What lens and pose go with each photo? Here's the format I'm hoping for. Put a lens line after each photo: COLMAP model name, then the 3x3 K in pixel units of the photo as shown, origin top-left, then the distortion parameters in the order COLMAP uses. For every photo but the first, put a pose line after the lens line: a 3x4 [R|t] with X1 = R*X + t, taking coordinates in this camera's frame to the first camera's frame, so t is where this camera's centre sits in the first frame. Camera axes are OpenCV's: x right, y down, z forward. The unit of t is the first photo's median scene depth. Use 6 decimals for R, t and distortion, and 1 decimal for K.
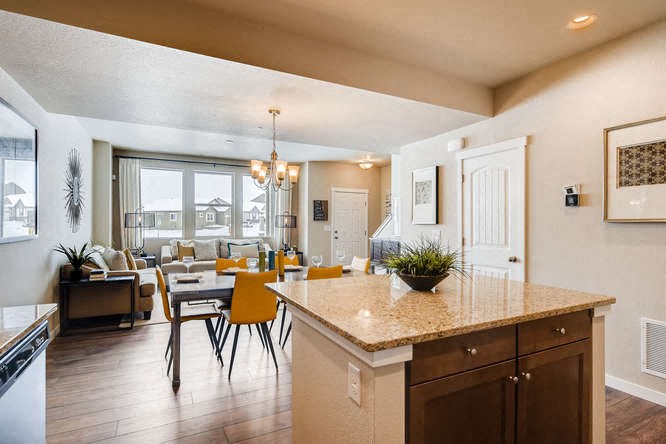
lens RADIAL K [[335.2, 0, 337.5], [0, 335.2, 224.9], [0, 0, 1]] dist [-0.010093, 0.006712]
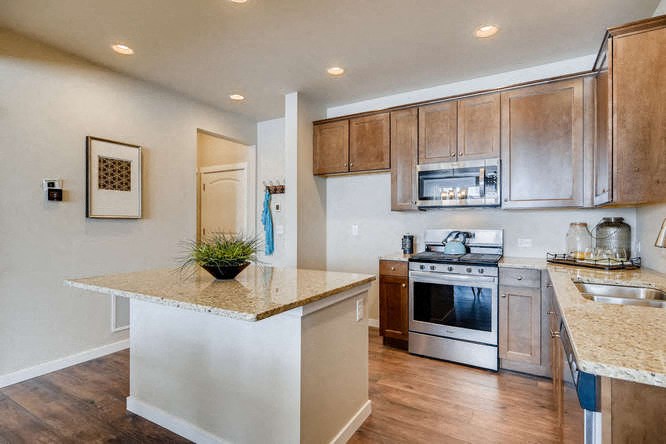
lens RADIAL K [[335.2, 0, 332.9], [0, 335.2, 221.4], [0, 0, 1]] dist [-0.010093, 0.006712]
pose [[-0.524384, -0.000897, 0.851481, -0.505895], [-0.005956, 0.999979, -0.002615, 0.002358], [-0.851461, -0.006442, -0.524378, 0.734706]]
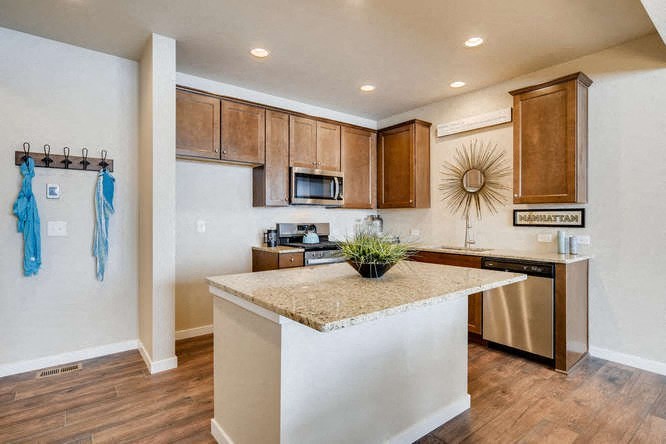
lens RADIAL K [[335.2, 0, 332.0], [0, 335.2, 215.9], [0, 0, 1]] dist [-0.010093, 0.006712]
pose [[-0.984833, -0.005822, -0.173410, 0.318014], [-0.004247, 0.999946, -0.009452, 0.006980], [0.173455, -0.008572, -0.984804, 1.149163]]
